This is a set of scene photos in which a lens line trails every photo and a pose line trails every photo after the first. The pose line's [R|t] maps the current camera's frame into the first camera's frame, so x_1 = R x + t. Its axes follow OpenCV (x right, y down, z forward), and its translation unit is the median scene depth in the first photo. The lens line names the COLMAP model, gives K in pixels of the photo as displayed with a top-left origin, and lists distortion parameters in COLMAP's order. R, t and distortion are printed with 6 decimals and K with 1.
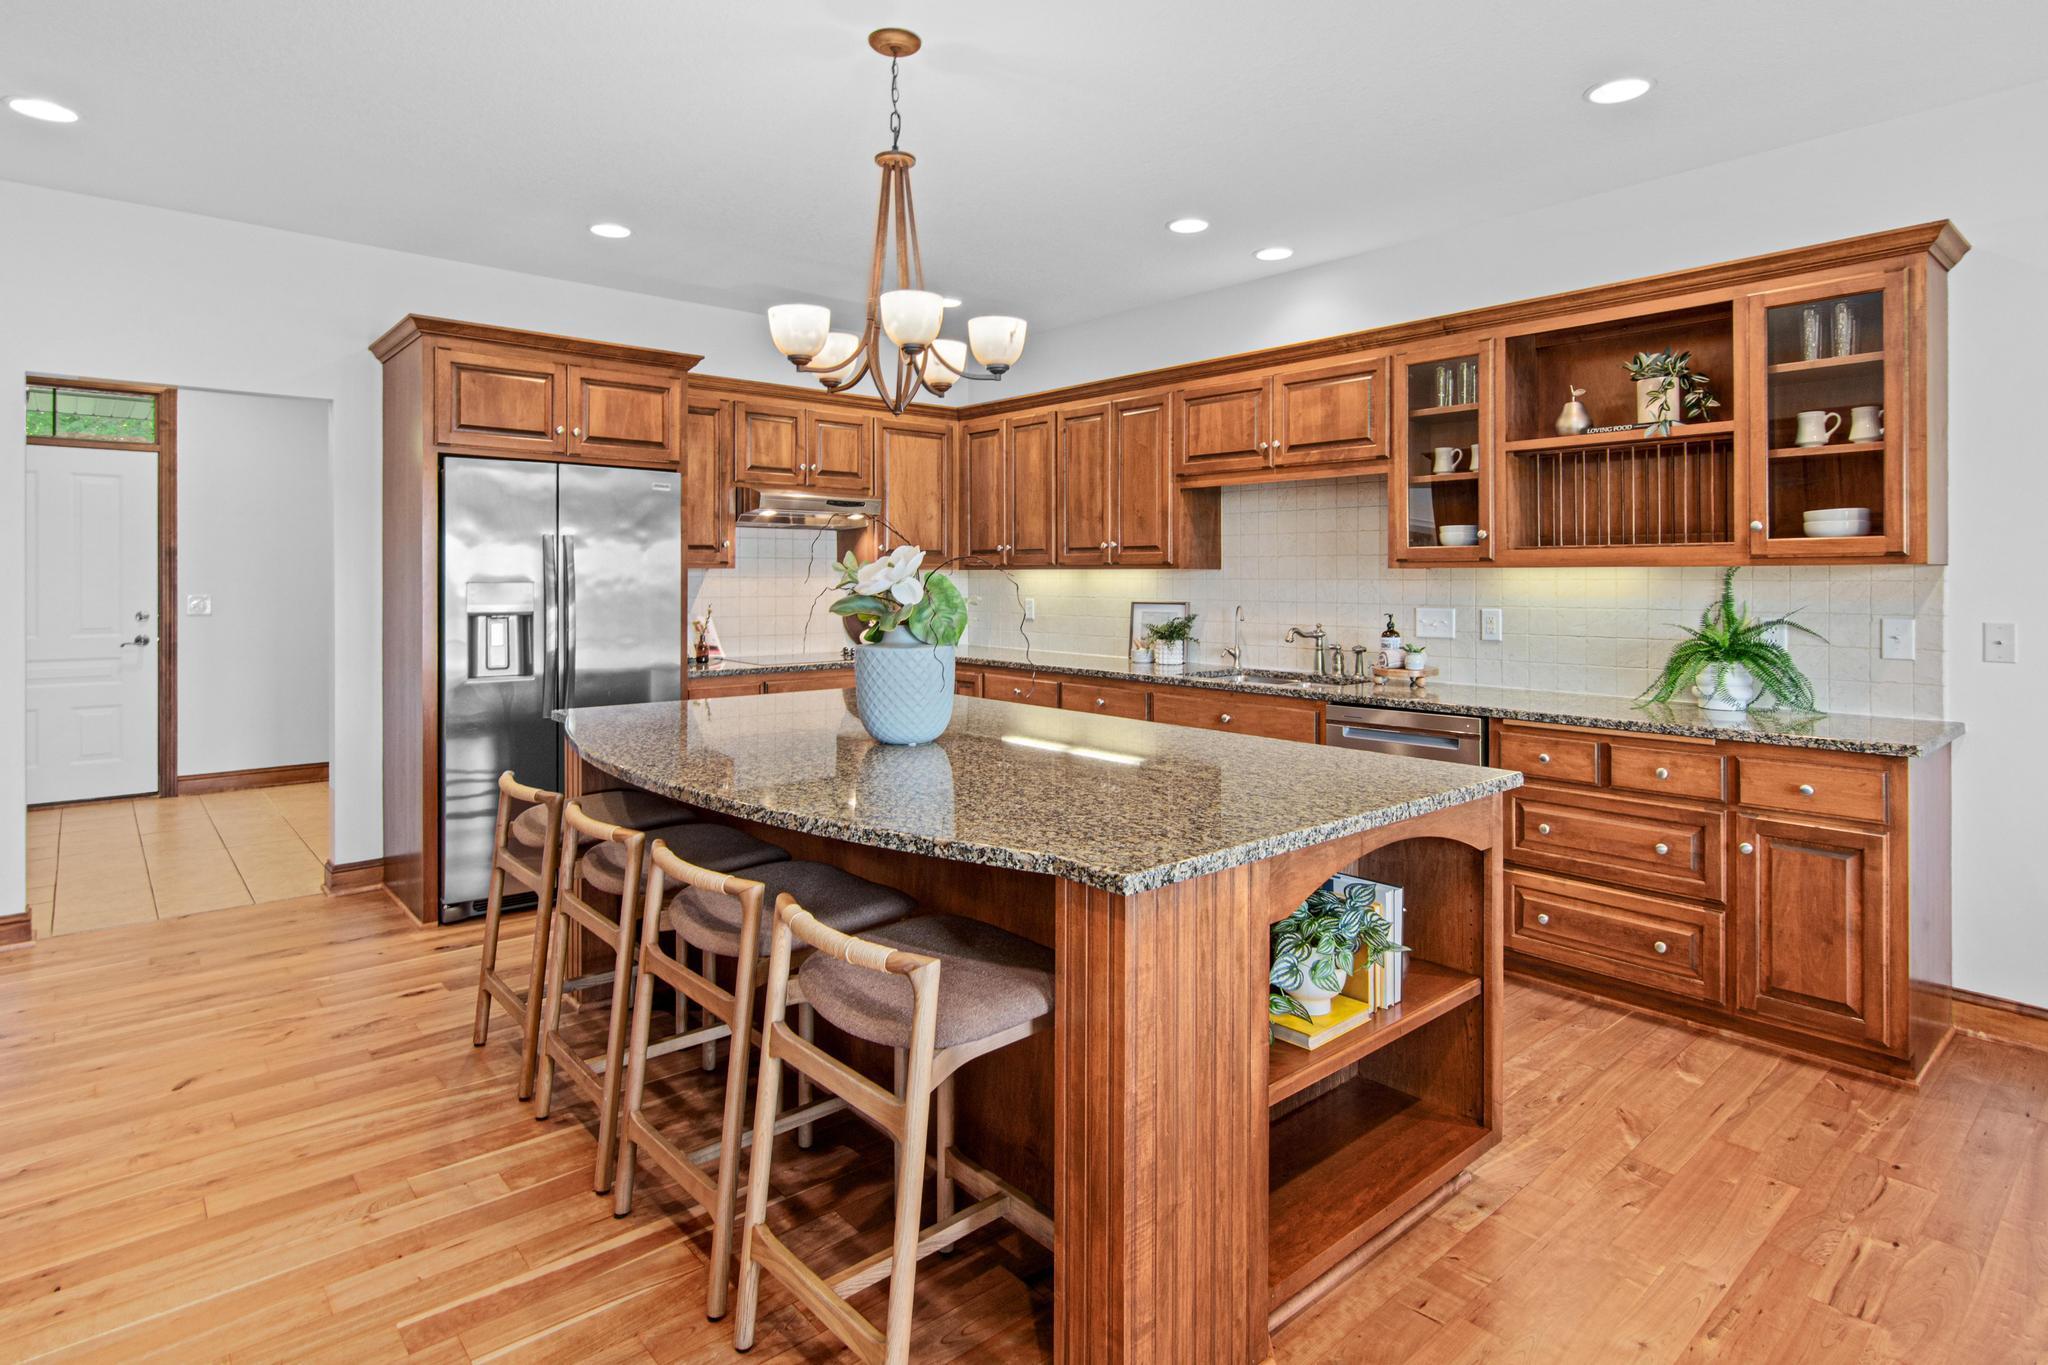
lens RADIAL K [[1063.5, 0, 1025.9], [0, 1063.5, 648.9], [0, 0, 1]] dist [-0.001616, -0.000303]
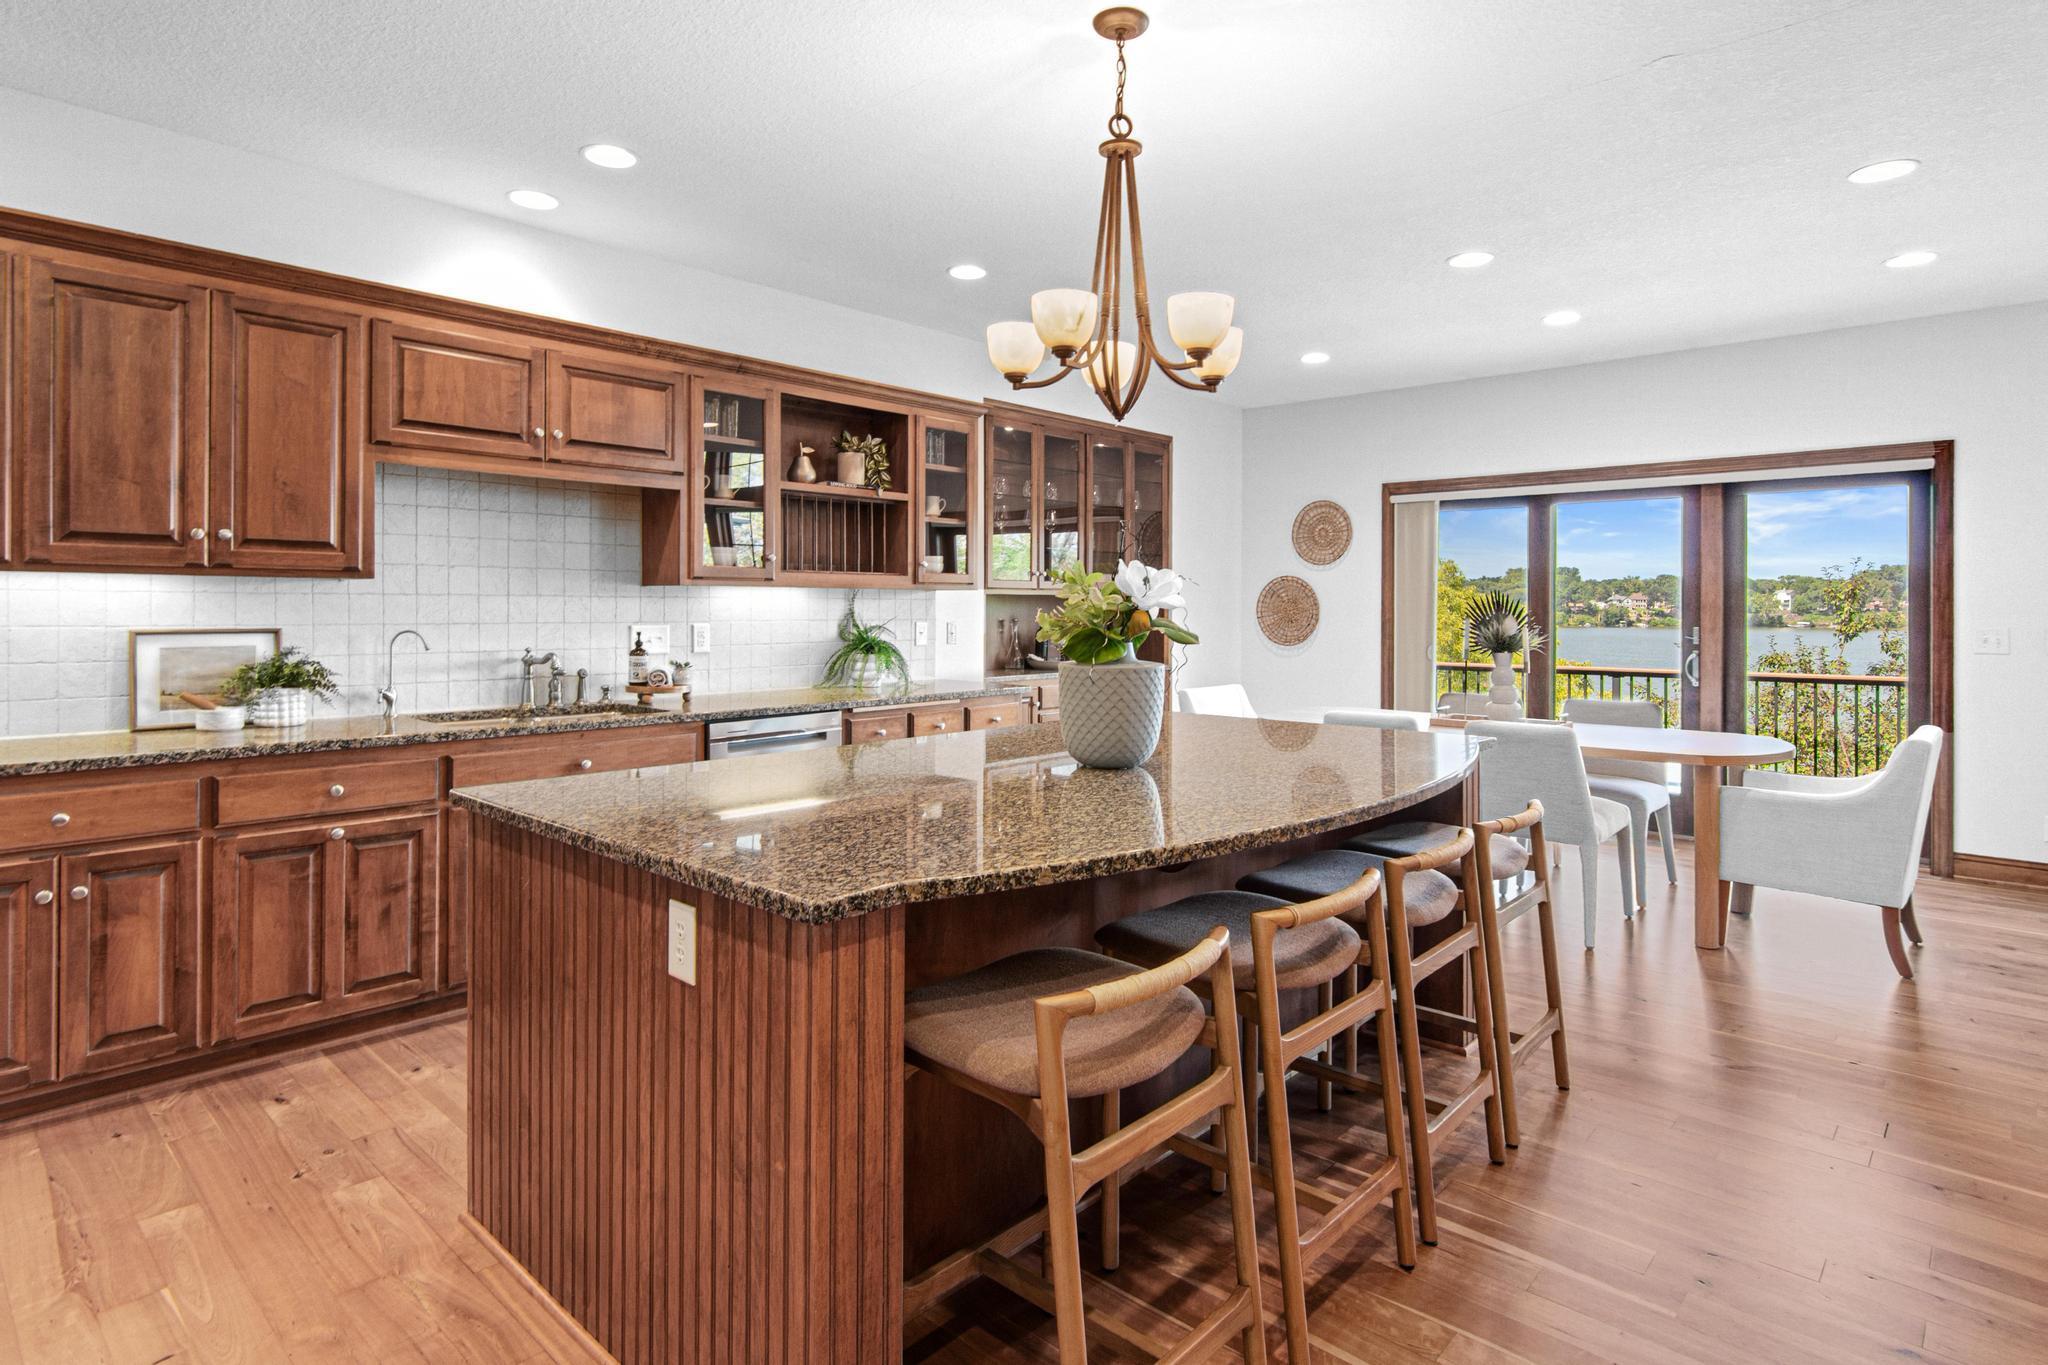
lens RADIAL K [[1072.4, 0, 1024.0], [0, 1072.4, 682.5], [0, 0, 1]] dist [-0.000415, 0.000084]
pose [[-0.106875, -0.080212, 0.991032, -0.696220], [0.055053, 0.994734, 0.086449, -0.053834], [-0.992747, 0.063798, -0.101897, 0.776699]]
